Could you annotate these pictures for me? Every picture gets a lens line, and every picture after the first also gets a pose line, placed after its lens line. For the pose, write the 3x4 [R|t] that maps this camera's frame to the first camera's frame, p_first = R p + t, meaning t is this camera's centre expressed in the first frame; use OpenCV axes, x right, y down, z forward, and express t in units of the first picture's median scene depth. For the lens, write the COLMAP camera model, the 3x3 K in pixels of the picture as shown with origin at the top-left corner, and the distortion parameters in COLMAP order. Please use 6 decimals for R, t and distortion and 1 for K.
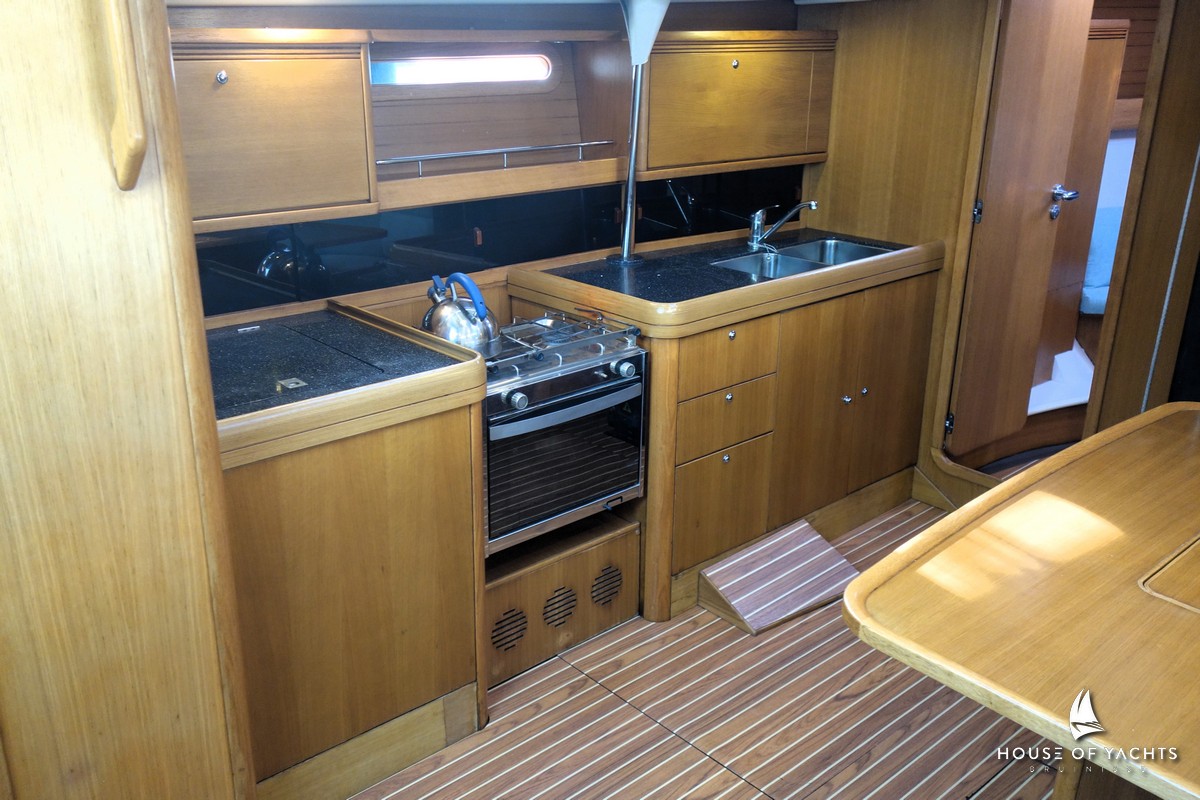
lens RADIAL K [[1072.1, 0, 600.0], [0, 1072.1, 400.0], [0, 0, 1]] dist [0.010159, 0.005485]
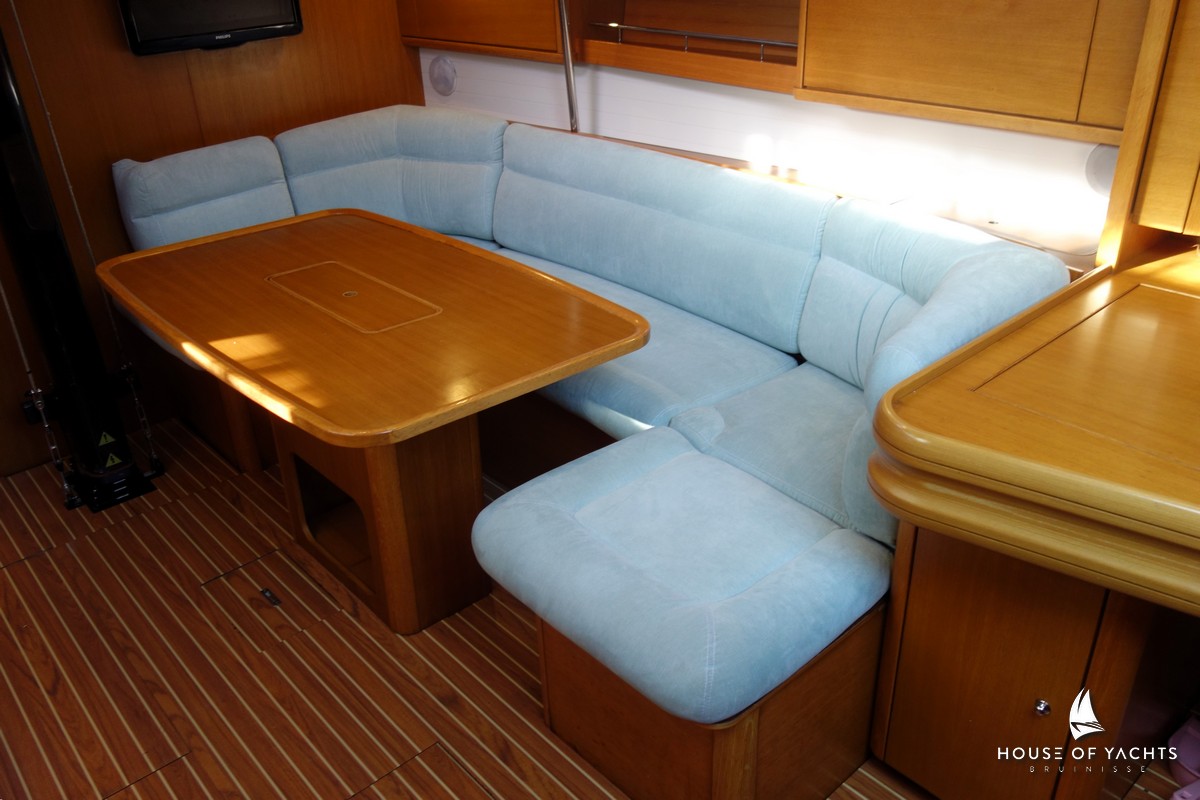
lens RADIAL K [[960.1, 0, 600.0], [0, 960.1, 400.0], [0, 0, 1]] dist [-0.002535, 0.004727]
pose [[0.016817, -0.477019, 0.878732, -0.306804], [0.380865, 0.815654, 0.435488, -0.089848], [-0.924478, 0.327355, 0.195396, 0.249968]]
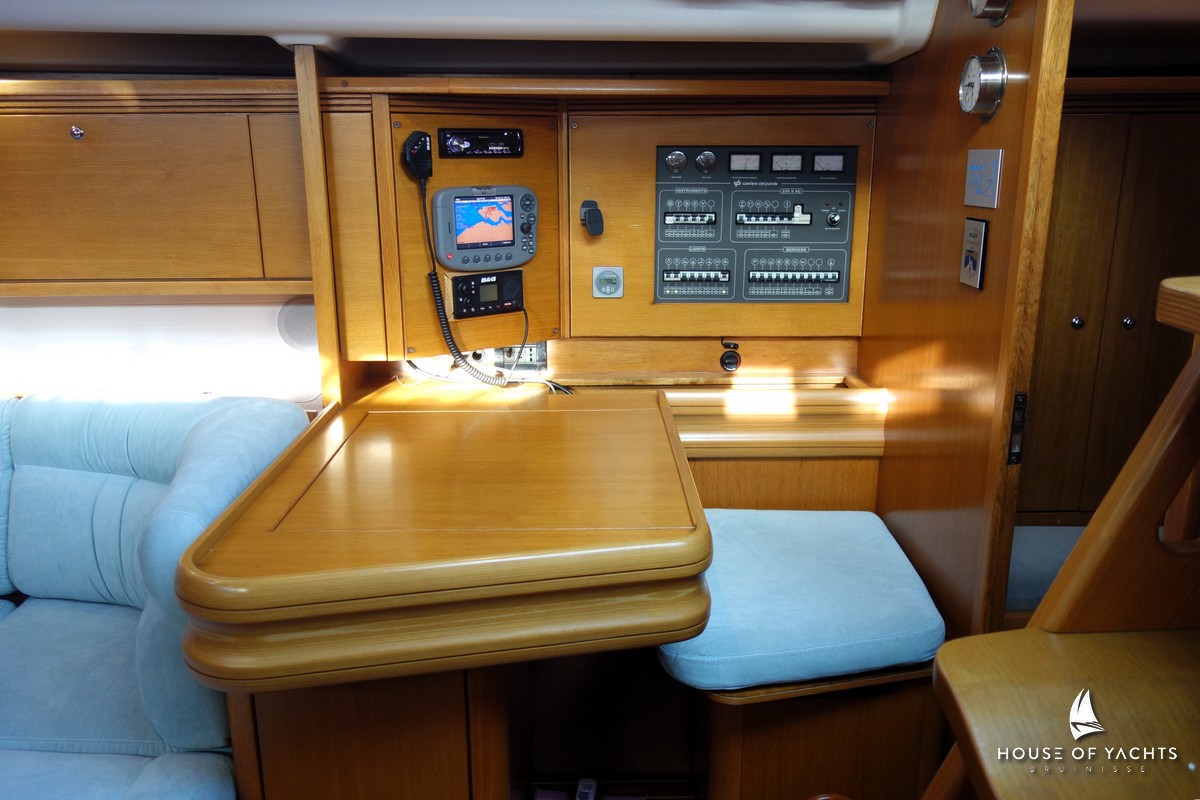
lens RADIAL K [[960.1, 0, 600.0], [0, 960.1, 400.0], [0, 0, 1]] dist [-0.002535, 0.004727]
pose [[-0.738462, -0.186440, 0.648008, -0.260803], [0.227254, 0.835977, 0.499497, -0.047267], [-0.634846, 0.516122, -0.574968, 0.295198]]
